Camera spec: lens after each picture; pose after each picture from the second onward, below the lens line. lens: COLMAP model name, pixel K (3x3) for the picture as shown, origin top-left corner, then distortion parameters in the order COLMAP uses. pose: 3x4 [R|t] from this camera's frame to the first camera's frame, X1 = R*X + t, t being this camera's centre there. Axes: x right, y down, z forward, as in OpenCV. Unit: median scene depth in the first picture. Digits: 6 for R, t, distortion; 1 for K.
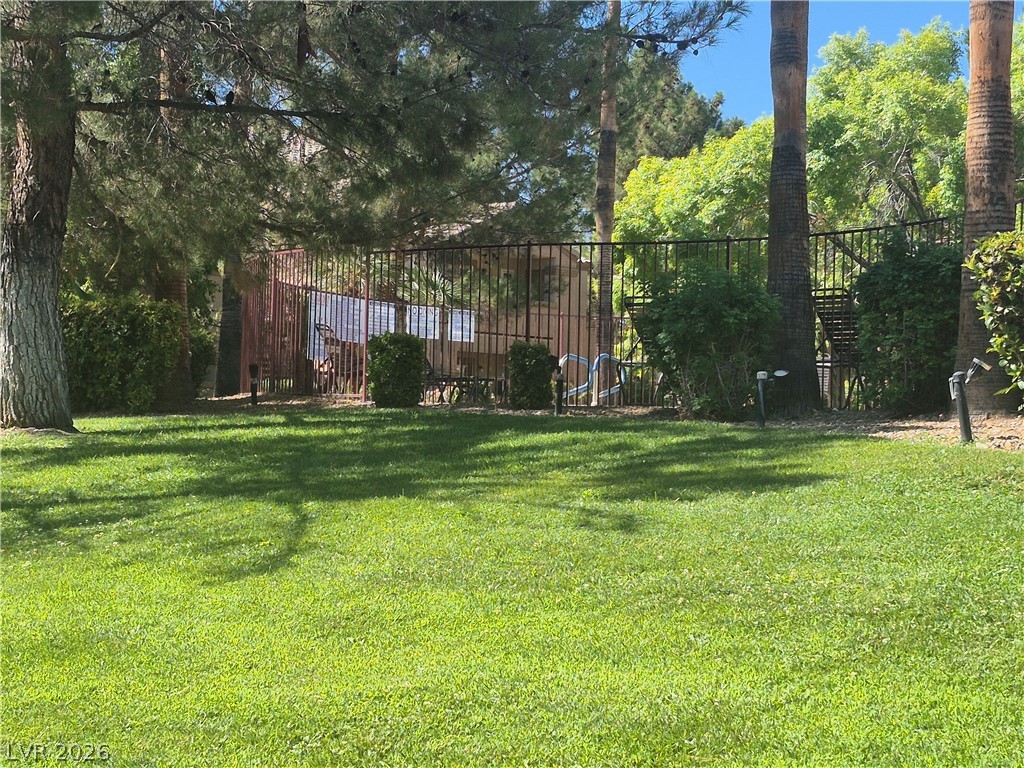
lens RADIAL K [[2046.5, 0, 512.0], [0, 2046.5, 384.0], [0, 0, 1]] dist [0.147896, -0.403099]
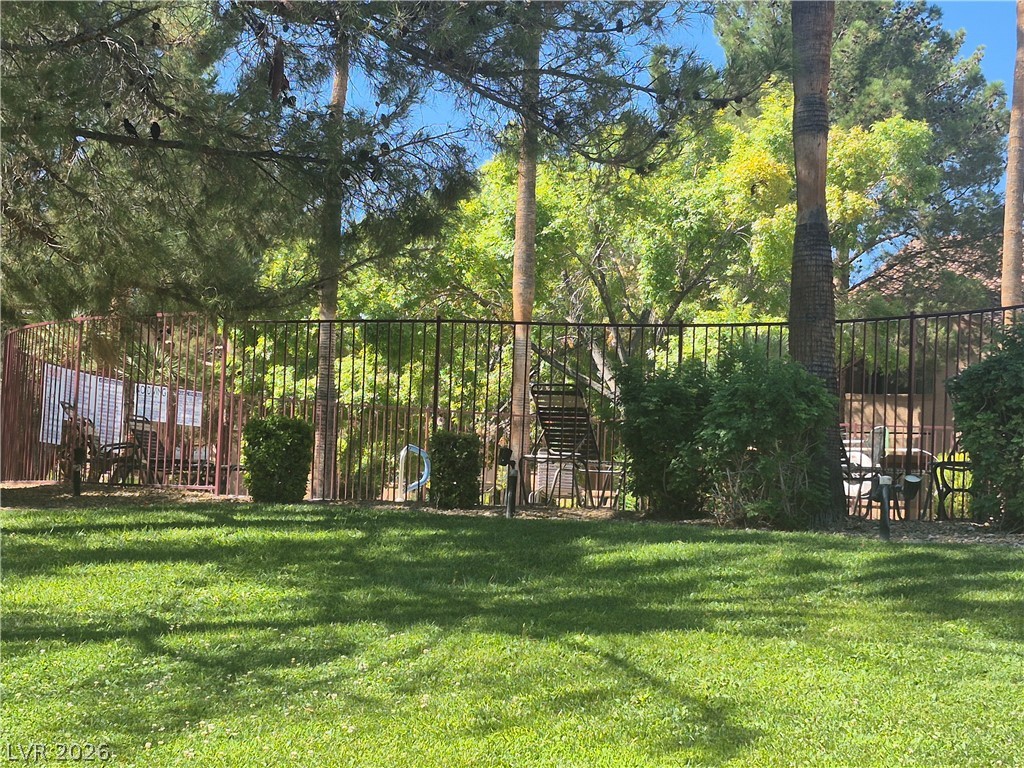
lens RADIAL K [[2046.5, 0, 512.0], [0, 2046.5, 384.0], [0, 0, 1]] dist [0.147896, -0.403099]
pose [[0.965631, 0.033648, 0.257728, -0.260910], [-0.022498, 0.998684, -0.046090, -0.001321], [-0.258939, 0.038708, 0.965118, 0.196979]]
